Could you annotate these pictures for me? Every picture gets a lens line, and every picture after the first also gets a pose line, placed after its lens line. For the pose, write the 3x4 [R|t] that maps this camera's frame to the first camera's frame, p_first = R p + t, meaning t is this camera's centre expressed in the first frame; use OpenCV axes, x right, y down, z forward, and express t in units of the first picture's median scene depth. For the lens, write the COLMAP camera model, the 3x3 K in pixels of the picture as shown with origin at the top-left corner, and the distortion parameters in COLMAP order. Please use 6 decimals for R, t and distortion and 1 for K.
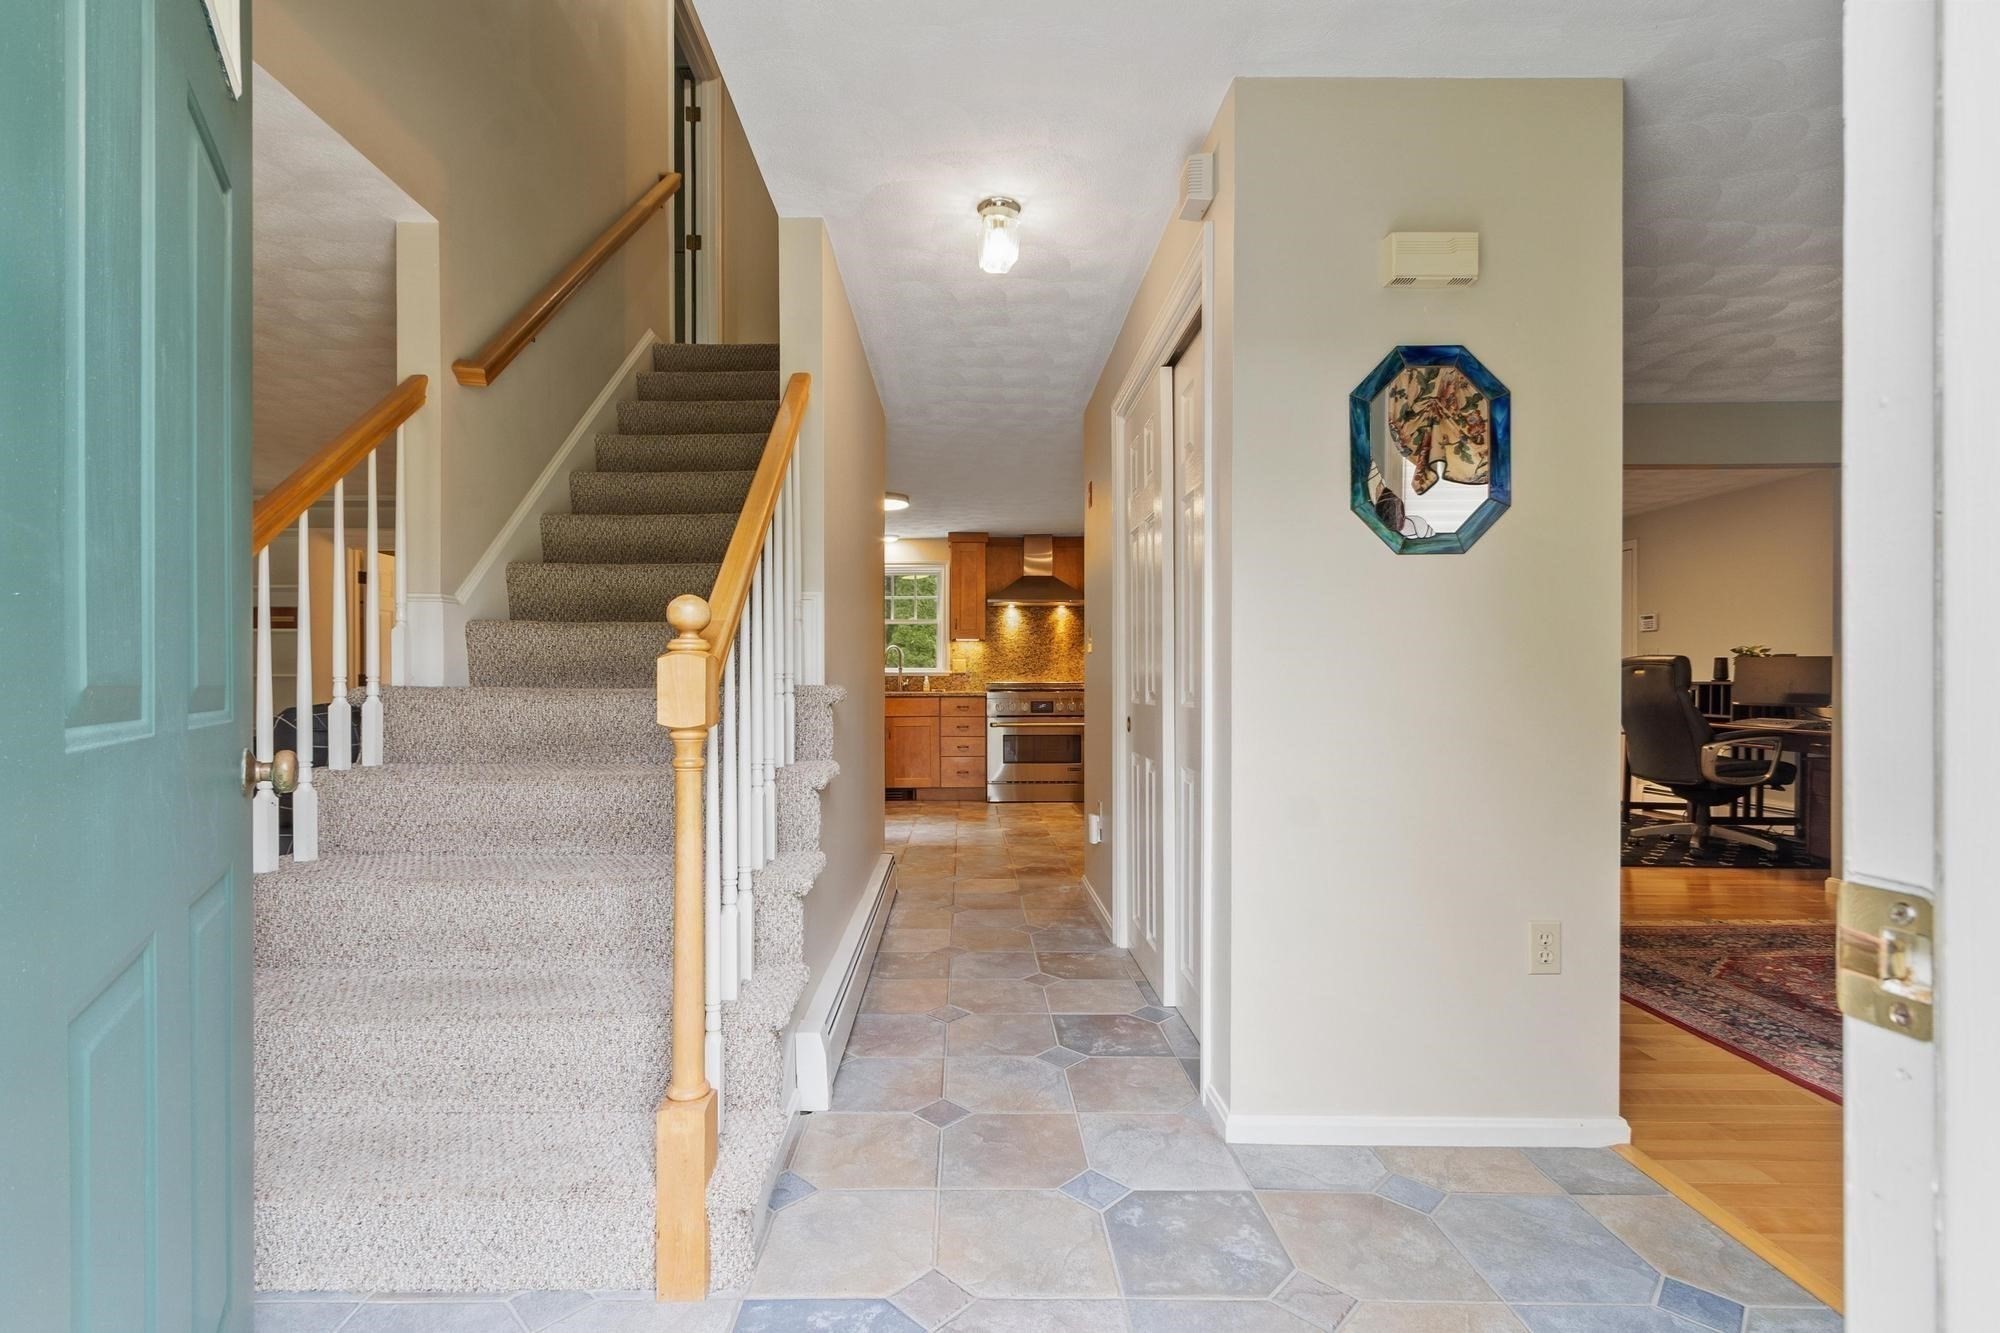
lens RADIAL K [[869.7, 0, 962.7], [0, 869.7, 691.1], [0, 0, 1]] dist [0.001357, 0.000005]
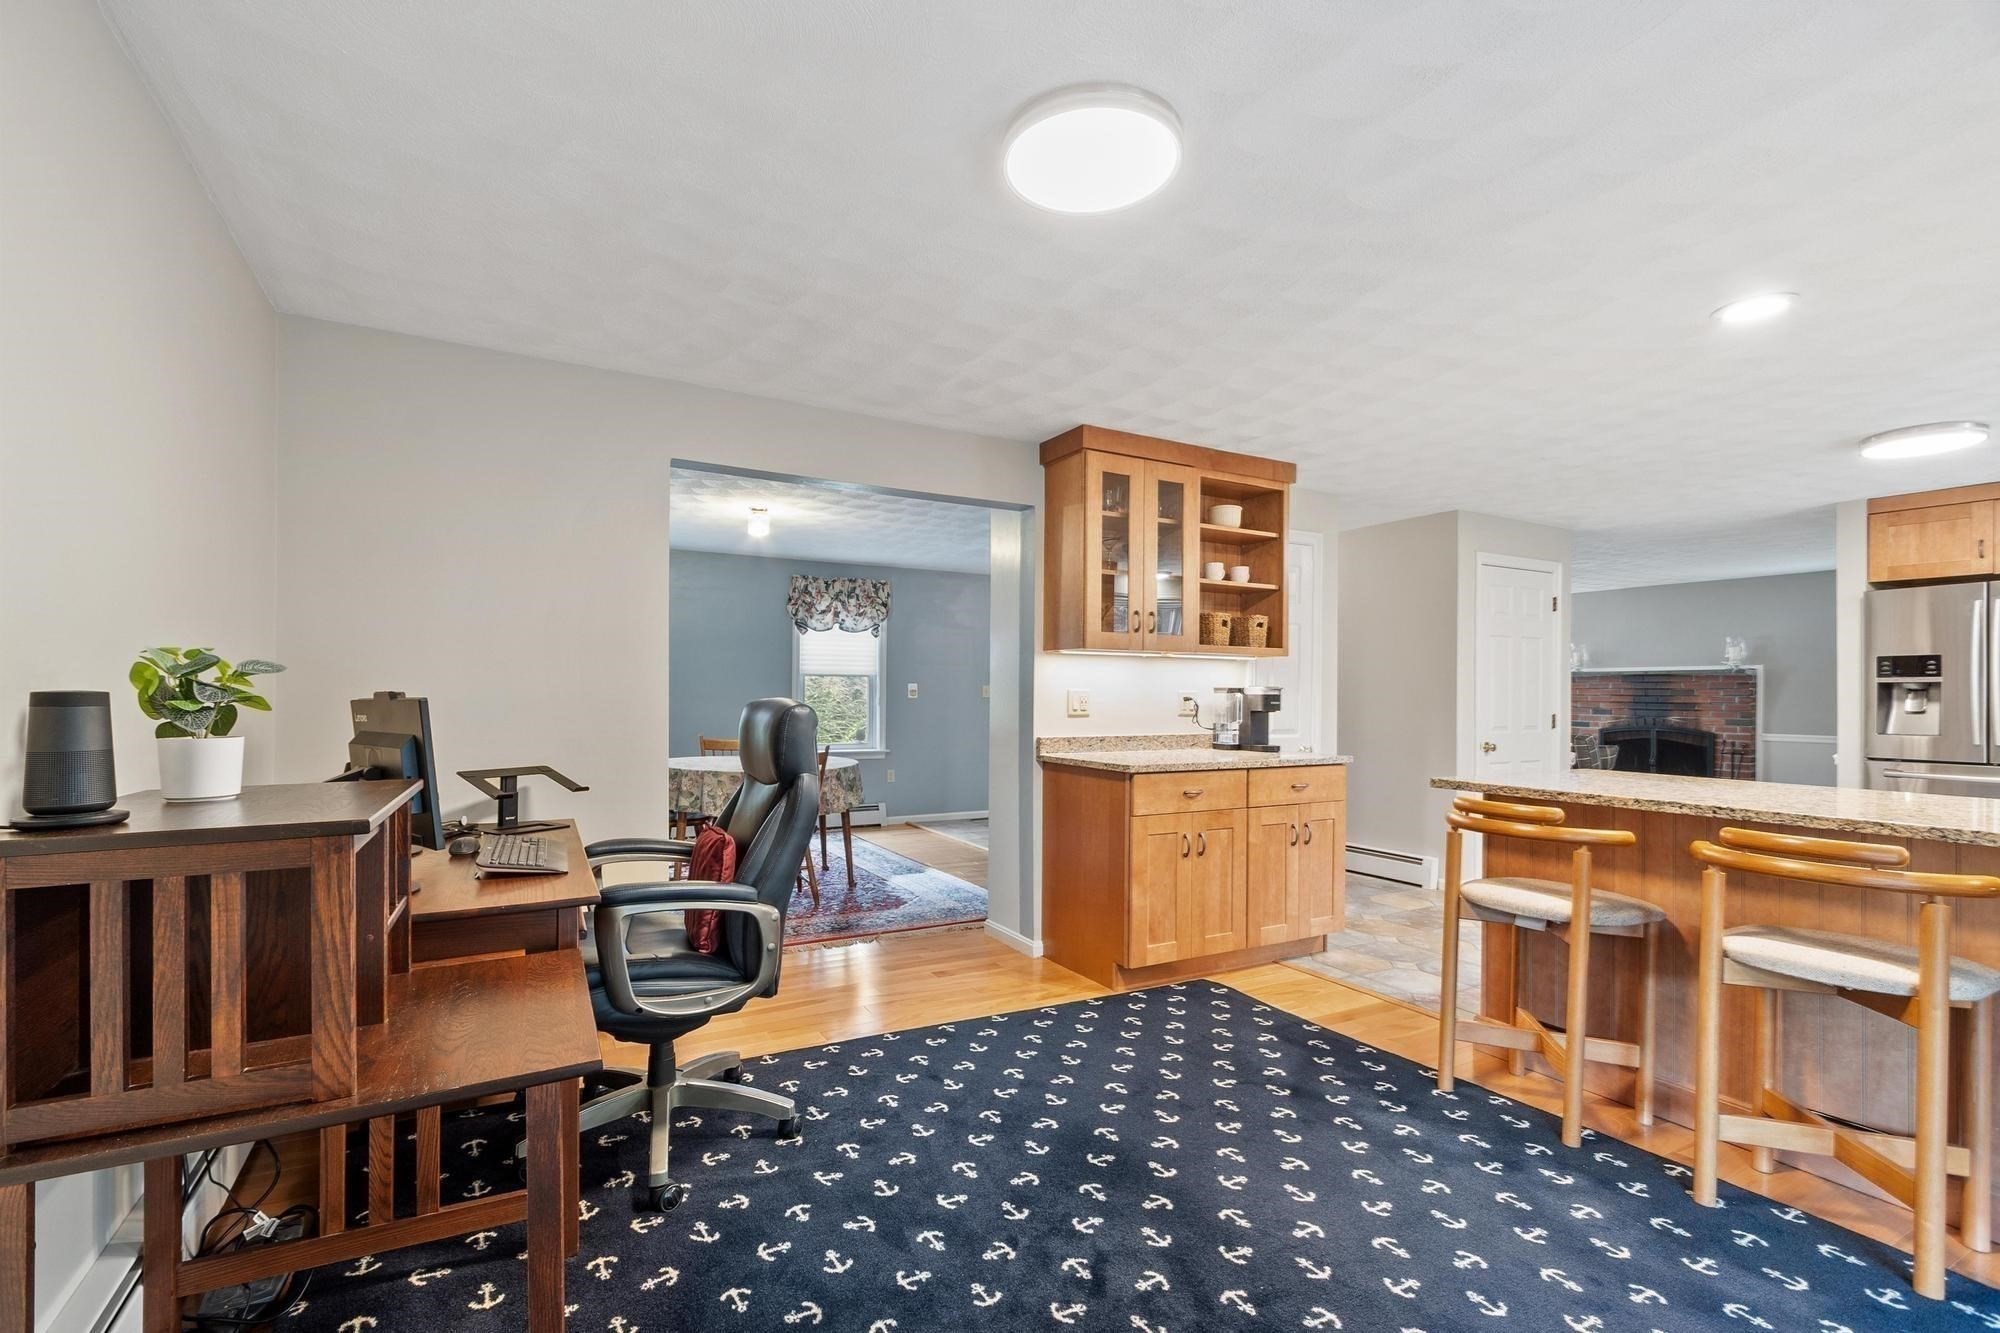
lens RADIAL K [[878.0, 0, 962.6], [0, 878.0, 688.3], [0, 0, 1]] dist [-0.002779, -0.000070]
pose [[-0.879550, -0.009669, -0.475708, 0.606944], [-0.013353, 0.999901, 0.004365, -0.032431], [0.475619, 0.010191, -0.879592, 0.951492]]
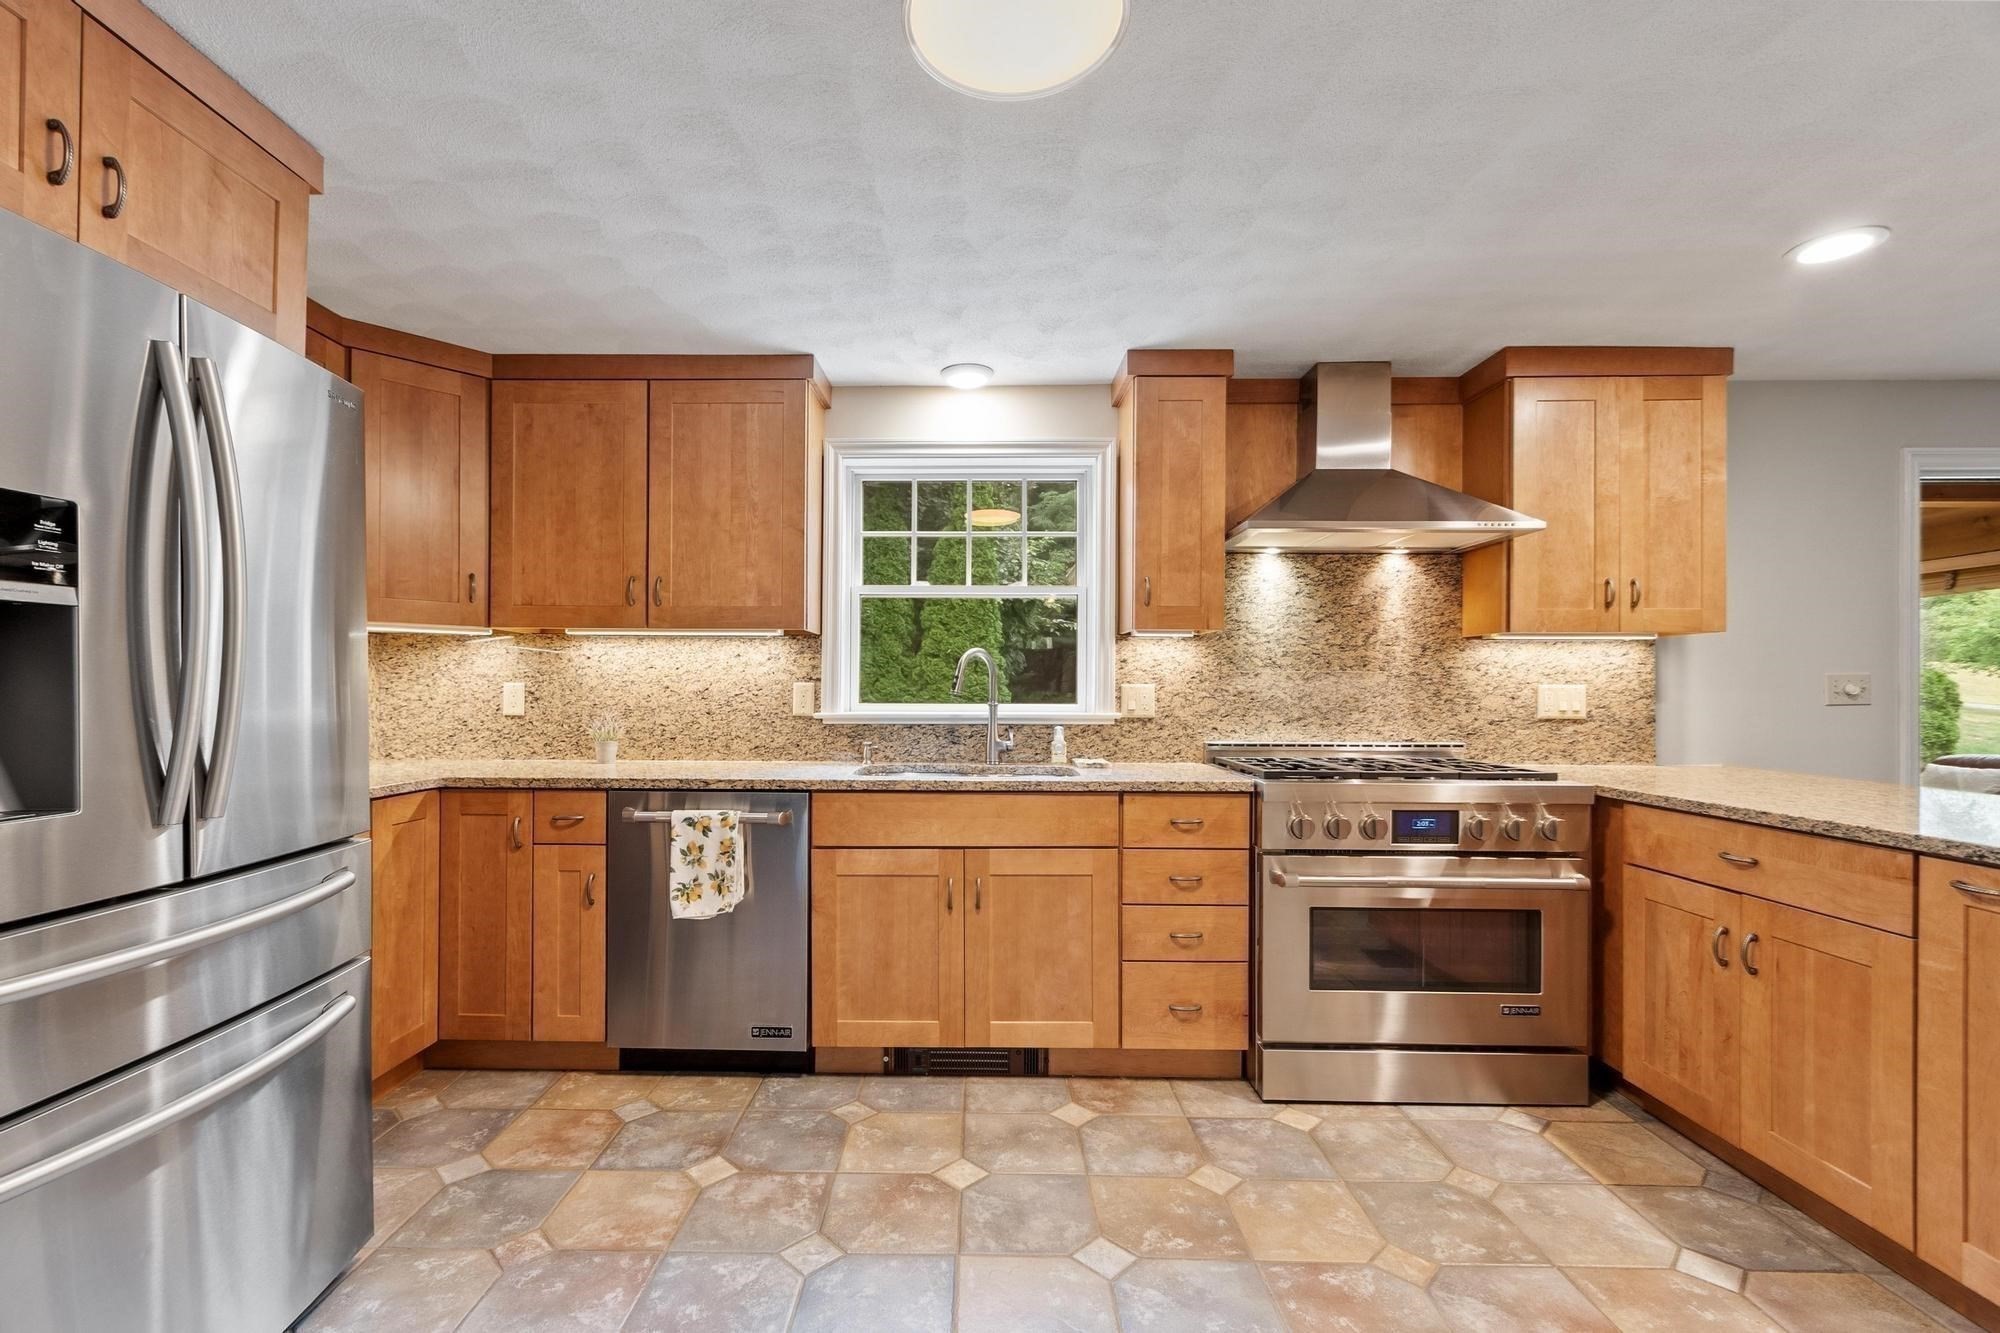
lens RADIAL K [[869.7, 0, 962.7], [0, 869.7, 691.1], [0, 0, 1]] dist [0.001357, 0.000005]
pose [[0.999732, 0.005806, -0.022426, -0.077027], [-0.006115, 0.999887, -0.013723, -0.027179], [0.022344, 0.013856, 0.999654, 0.600333]]
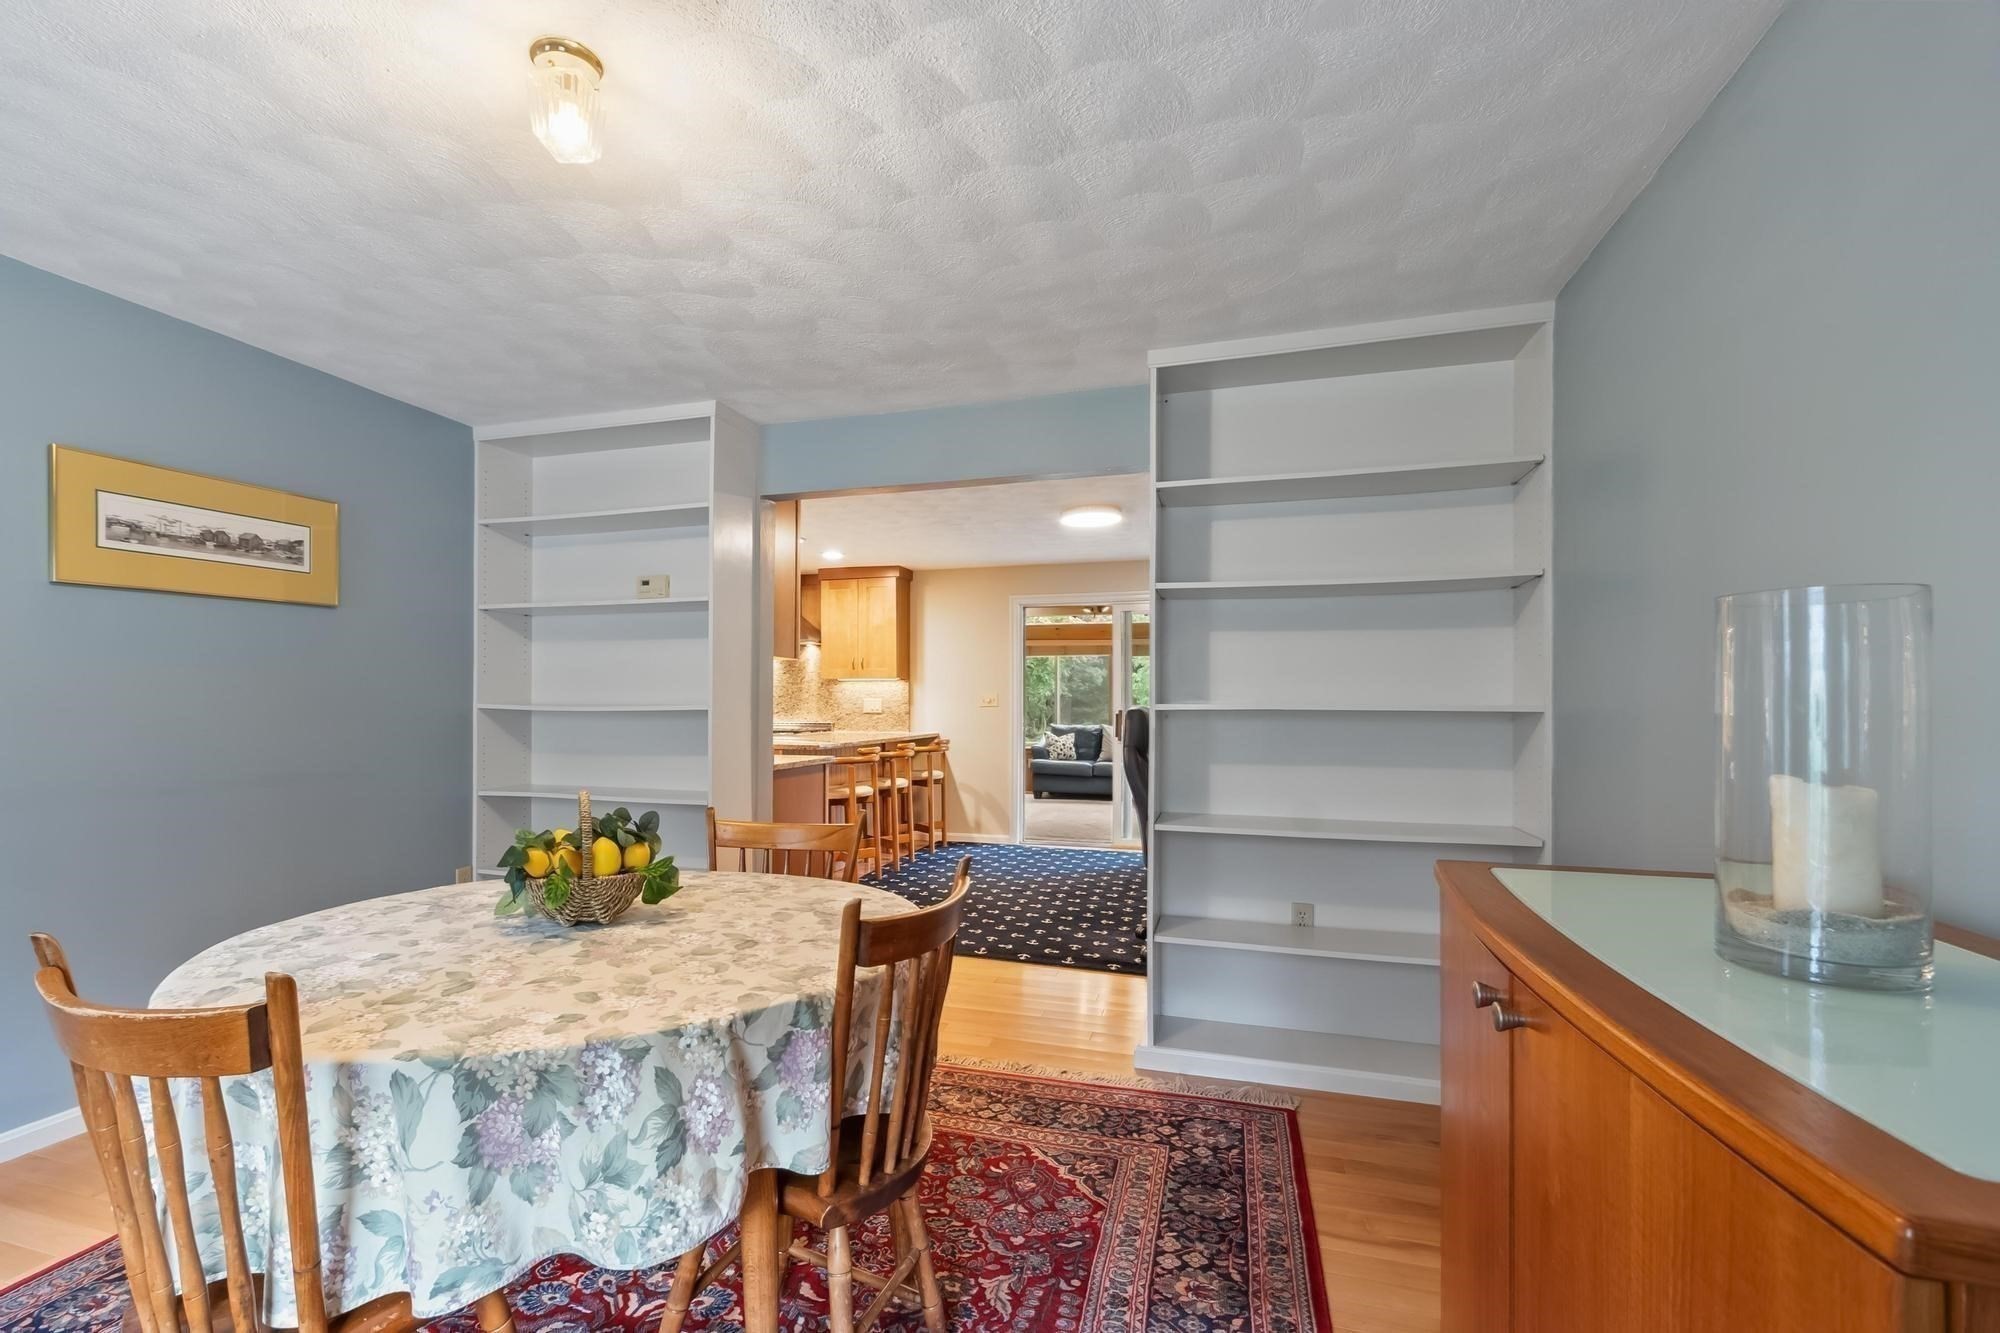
lens RADIAL K [[859.1, 0, 955.4], [0, 859.1, 696.2], [0, 0, 1]] dist [-0.000059, -0.000001]
pose [[0.955098, 0.003135, -0.296272, 0.560974], [-0.008145, 0.999844, -0.015679, -0.025556], [0.296177, 0.017389, 0.954975, 0.124710]]
